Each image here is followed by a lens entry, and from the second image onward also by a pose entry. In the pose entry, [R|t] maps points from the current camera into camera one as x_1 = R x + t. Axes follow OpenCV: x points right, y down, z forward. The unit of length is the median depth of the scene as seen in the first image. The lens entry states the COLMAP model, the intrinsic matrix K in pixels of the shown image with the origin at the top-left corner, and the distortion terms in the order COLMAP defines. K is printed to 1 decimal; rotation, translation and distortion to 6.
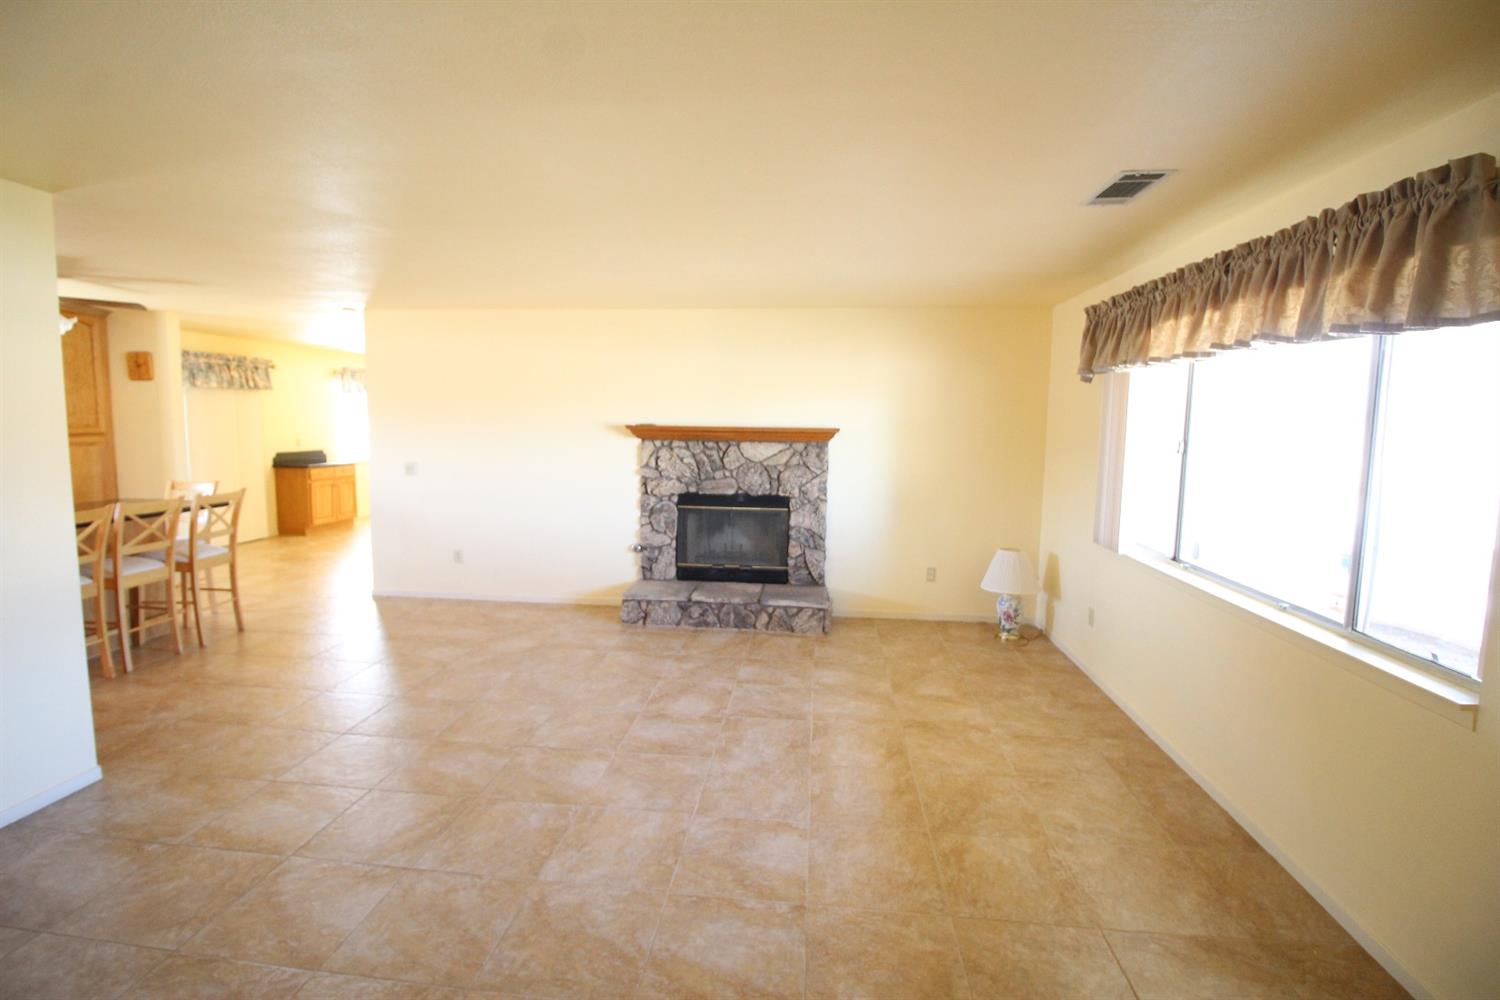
lens RADIAL K [[692.1, 0, 749.9], [0, 692.1, 496.3], [0, 0, 1]] dist [-0.004861, -0.007508]
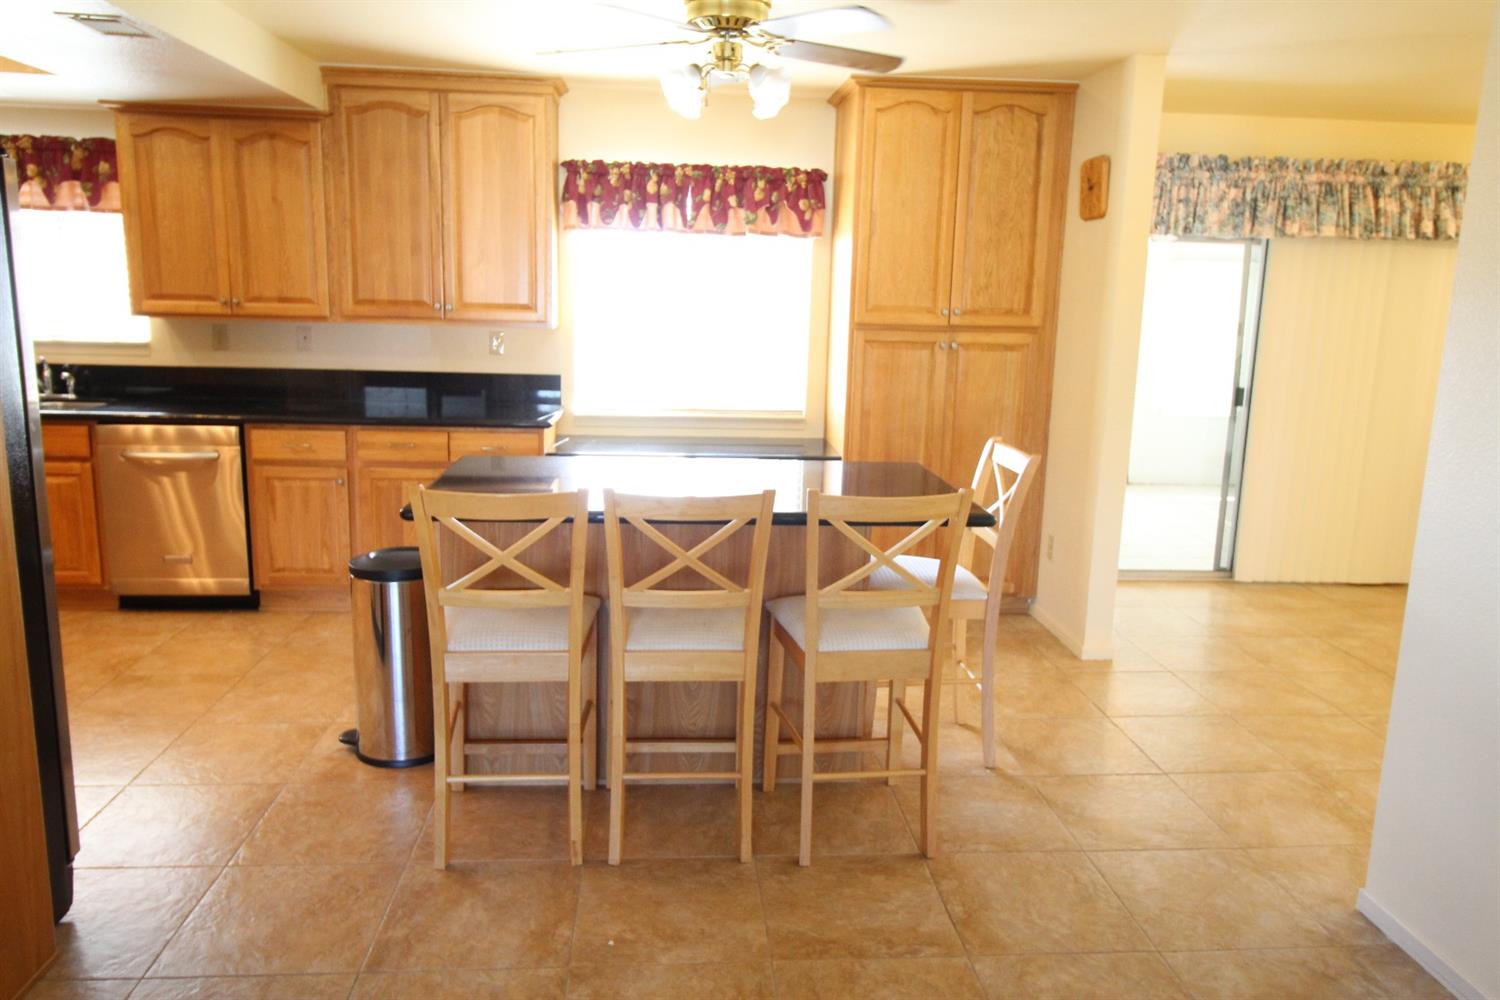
lens RADIAL K [[1069.0, 0, 758.4], [0, 1069.0, 489.4], [0, 0, 1]] dist [0.009567, -0.011331]
pose [[0.197239, 0.177336, -0.964183, -0.143908], [-0.132782, 0.979273, 0.152949, -0.053929], [0.971322, 0.097859, 0.216698, 0.501274]]
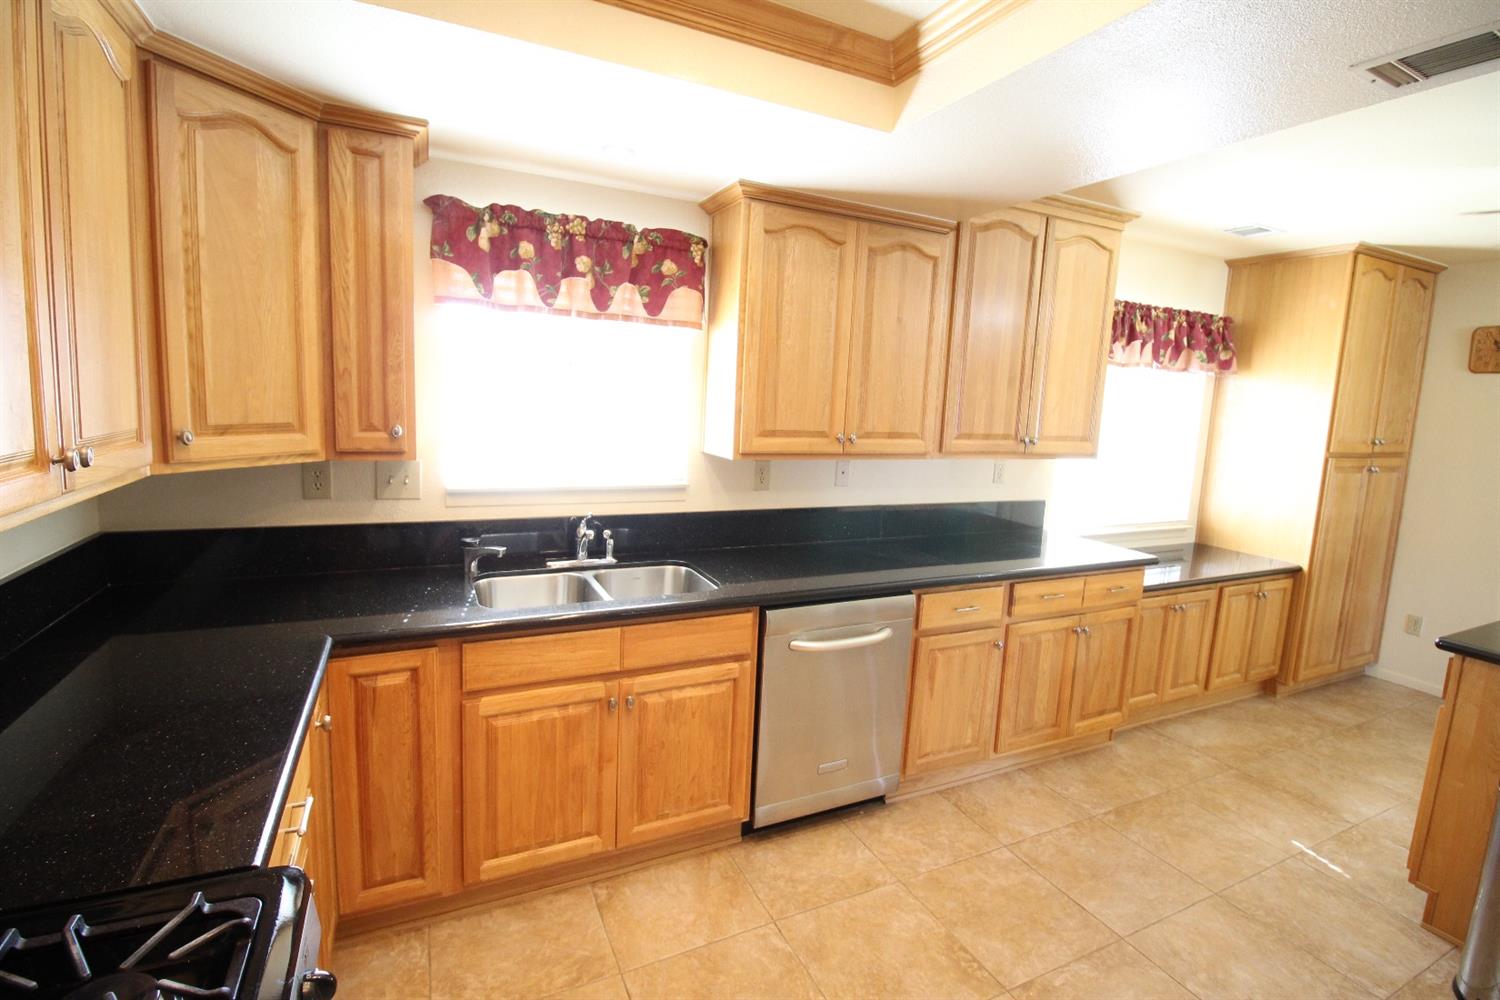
lens RADIAL K [[692.1, 0, 744.2], [0, 692.1, 486.6], [0, 0, 1]] dist [-0.004861, -0.007508]
pose [[0.532281, 0.123632, -0.837492, -0.584370], [-0.129832, 0.989497, 0.063554, -0.015045], [0.836553, 0.074904, 0.542741, 0.089033]]
